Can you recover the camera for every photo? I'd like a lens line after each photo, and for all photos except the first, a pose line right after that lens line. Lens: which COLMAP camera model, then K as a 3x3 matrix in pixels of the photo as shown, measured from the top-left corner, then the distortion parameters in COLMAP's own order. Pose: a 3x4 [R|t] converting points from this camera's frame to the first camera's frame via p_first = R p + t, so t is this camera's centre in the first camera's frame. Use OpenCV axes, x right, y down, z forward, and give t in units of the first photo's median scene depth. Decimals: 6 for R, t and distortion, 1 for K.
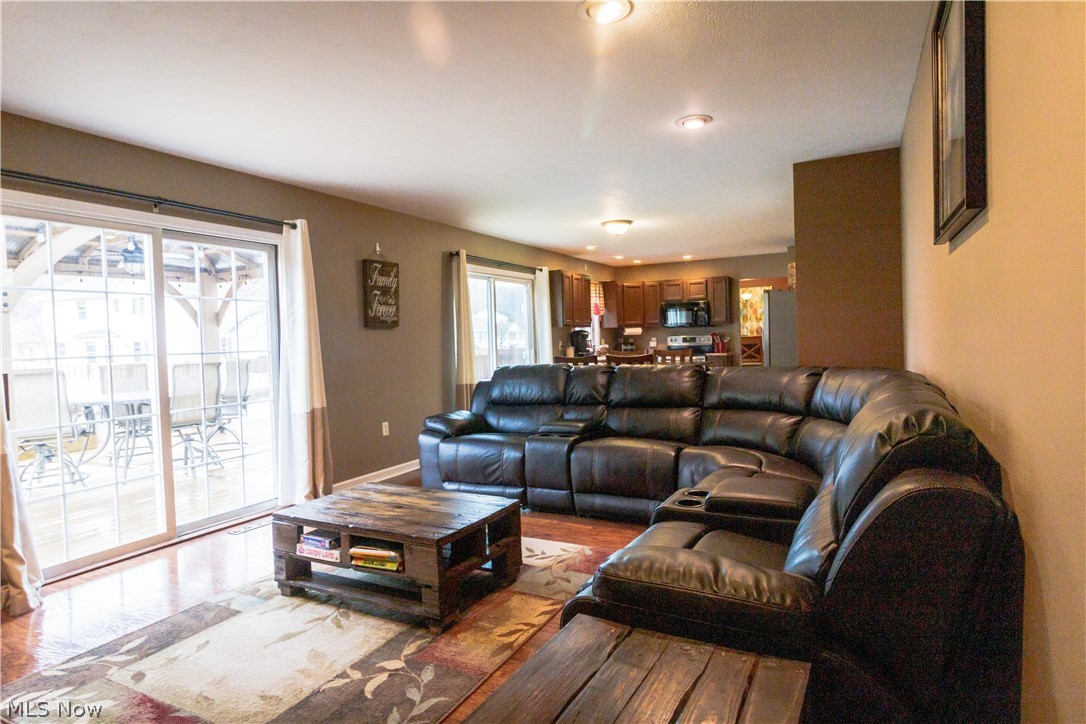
lens RADIAL K [[606.9, 0, 544.6], [0, 606.9, 359.4], [0, 0, 1]] dist [-0.016115, 0.000600]
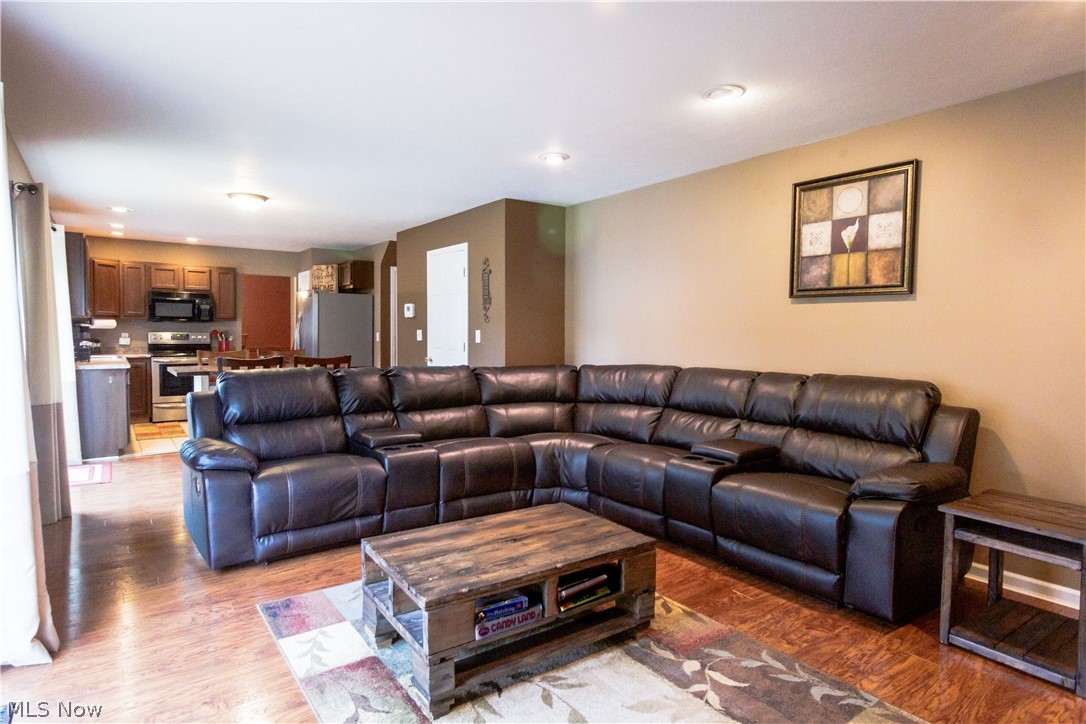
lens RADIAL K [[606.9, 0, 550.2], [0, 606.9, 359.9], [0, 0, 1]] dist [-0.016115, 0.000600]
pose [[0.453789, -0.007293, 0.891079, -0.978451], [0.005934, 0.999969, 0.005162, -0.007821], [-0.891089, 0.002945, 0.453818, 0.589985]]
